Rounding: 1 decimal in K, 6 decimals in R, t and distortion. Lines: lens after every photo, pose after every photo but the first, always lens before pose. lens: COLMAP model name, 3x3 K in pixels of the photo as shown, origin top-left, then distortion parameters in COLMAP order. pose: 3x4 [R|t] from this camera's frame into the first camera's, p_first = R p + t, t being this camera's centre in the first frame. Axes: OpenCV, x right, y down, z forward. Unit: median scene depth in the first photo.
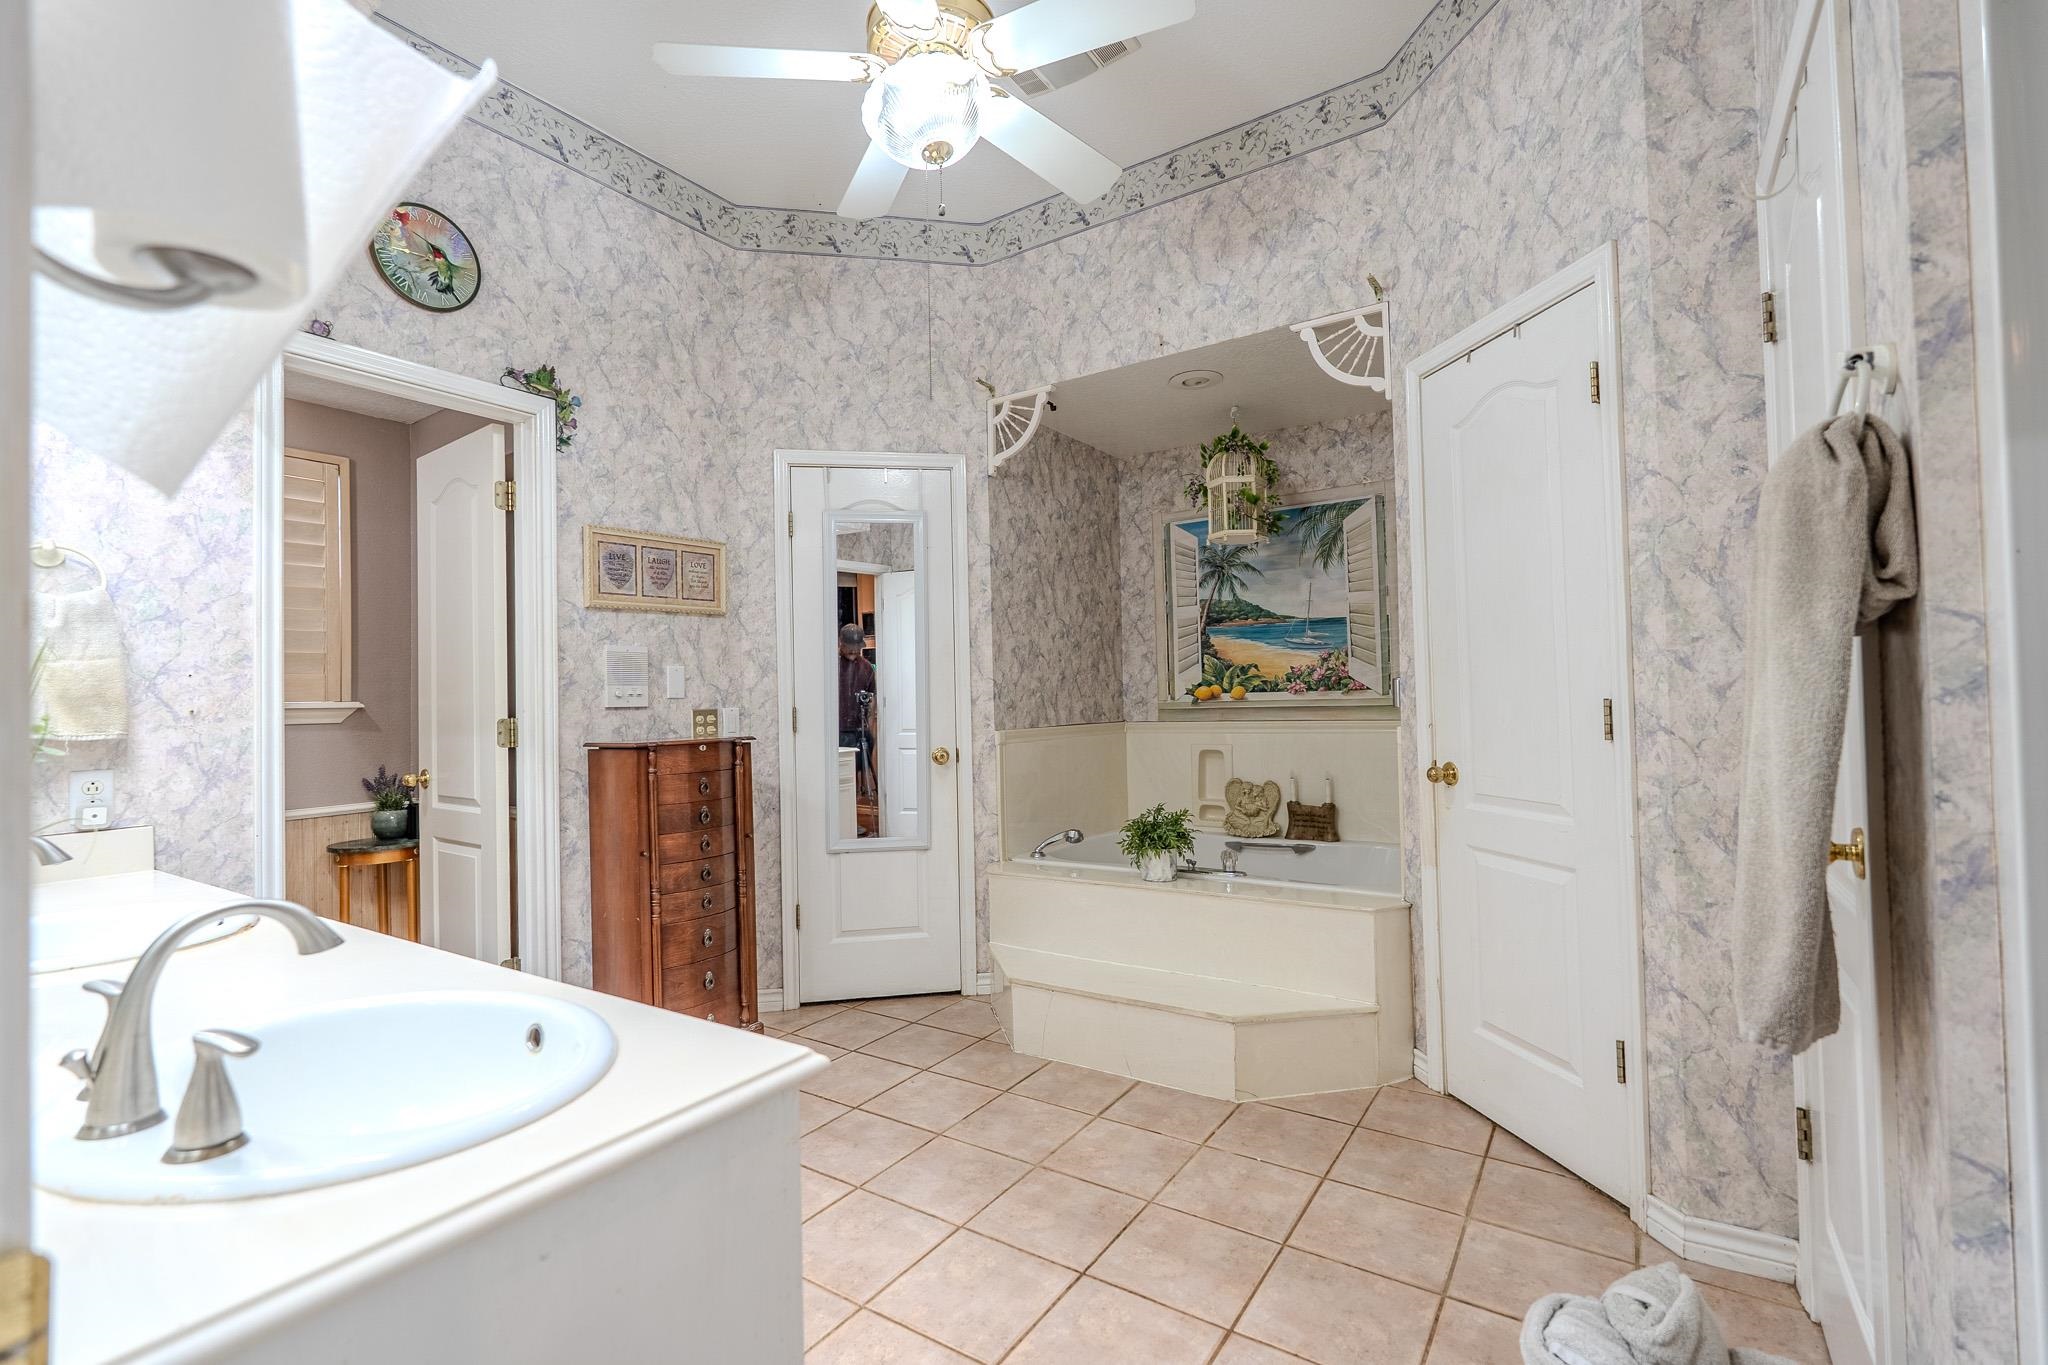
lens RADIAL K [[903.3, 0, 1024.0], [0, 903.3, 682.5], [0, 0, 1]] dist [-0.001765, -0.000289]
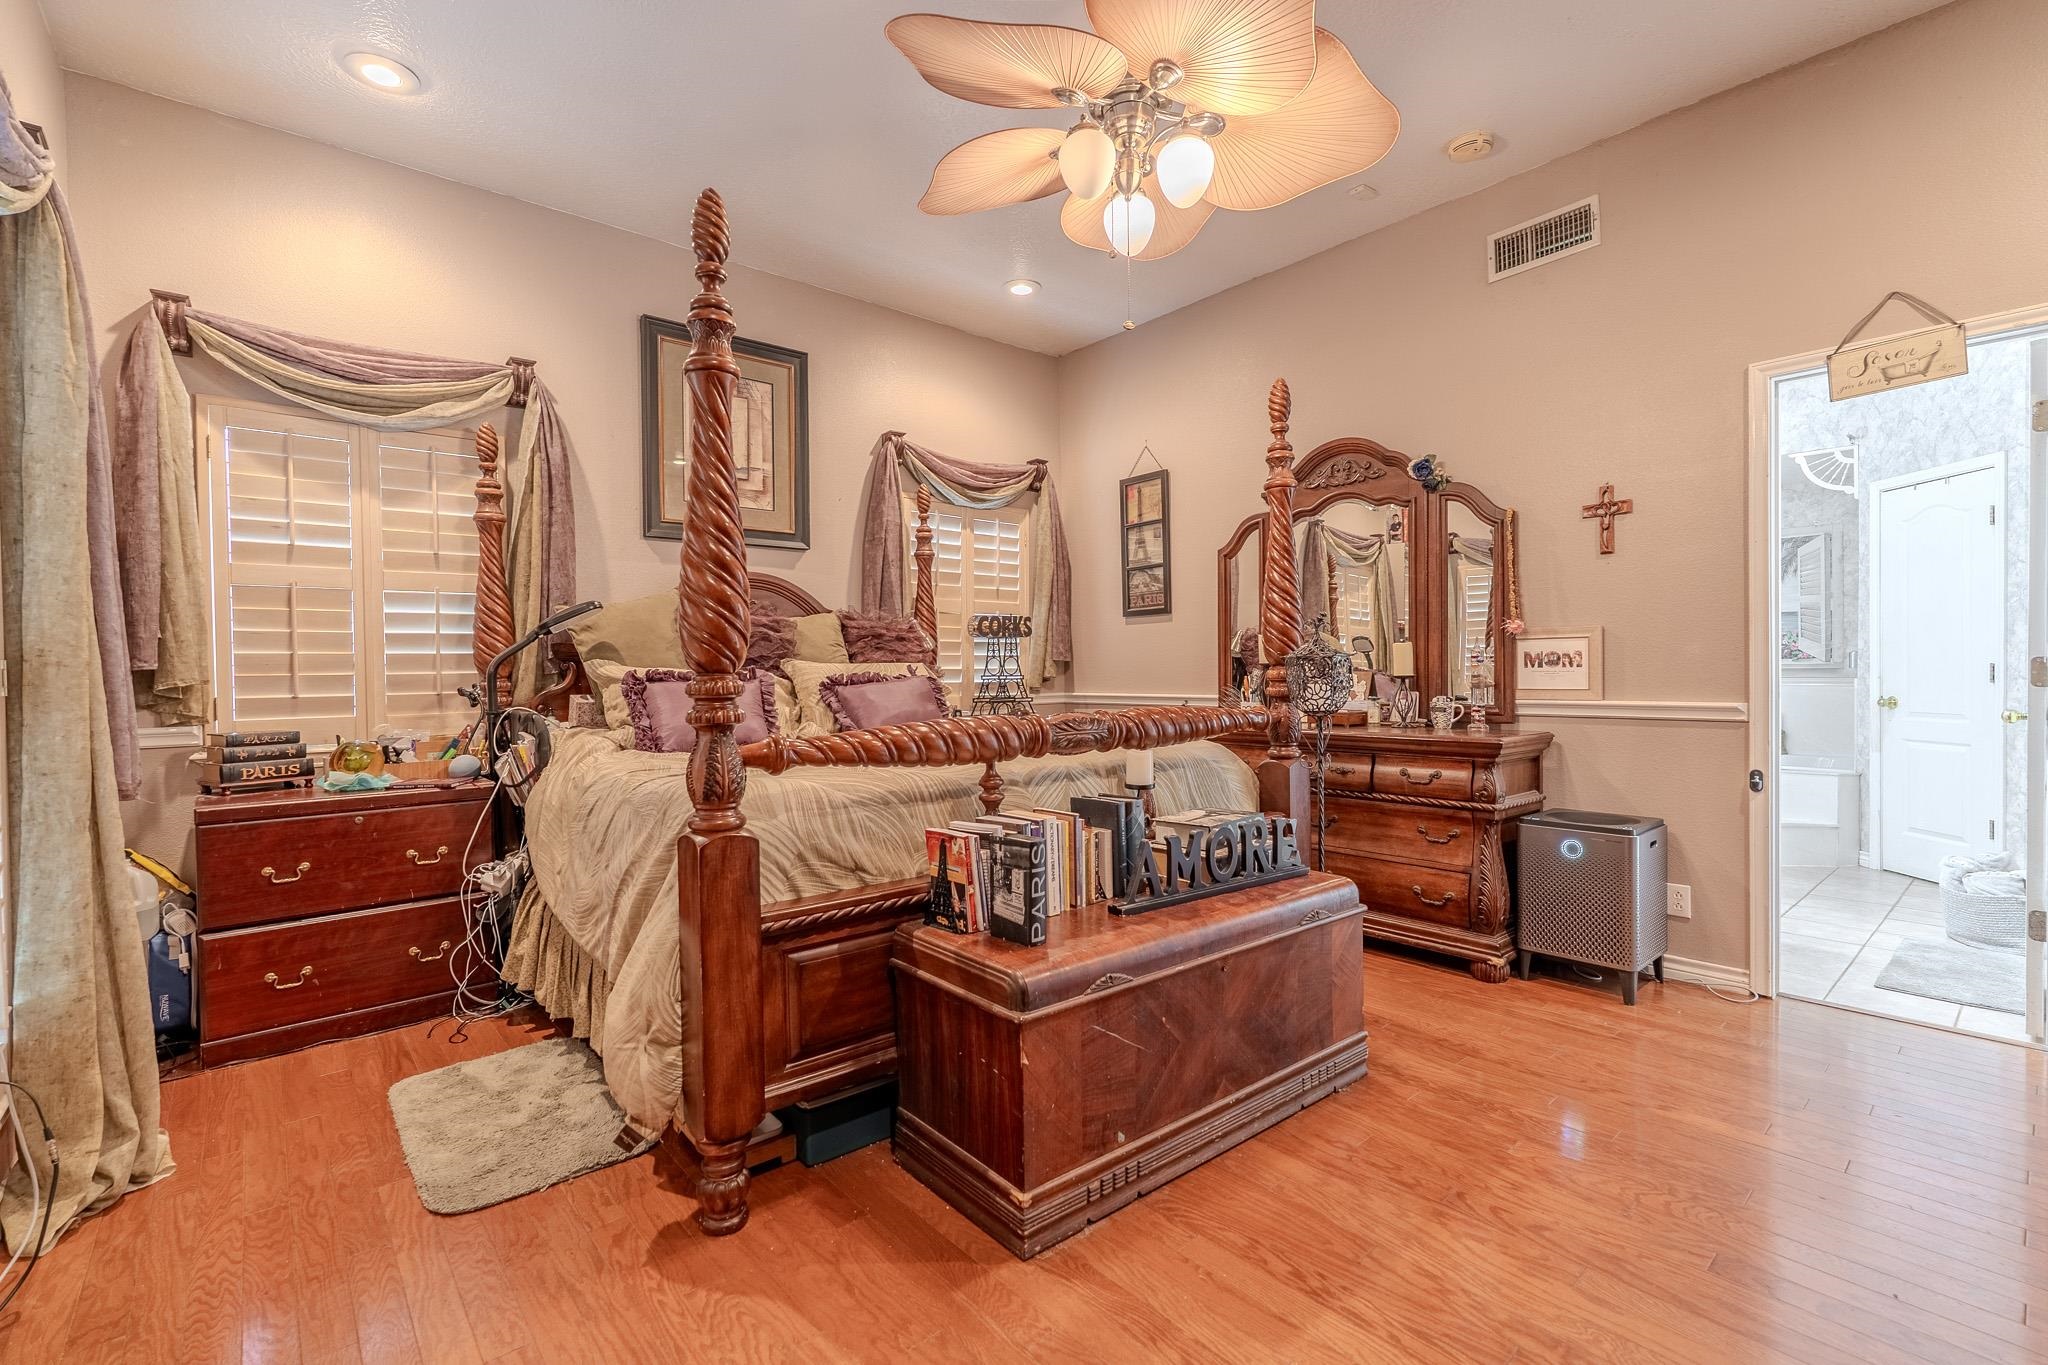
lens RADIAL K [[895.5, 0, 1024.0], [0, 895.5, 682.5], [0, 0, 1]] dist [-0.002959, -0.000075]
pose [[0.960682, 0.016704, -0.277147, -0.735728], [-0.005977, 0.999201, 0.039505, -0.004913], [0.277585, -0.036296, 0.960015, -1.263332]]
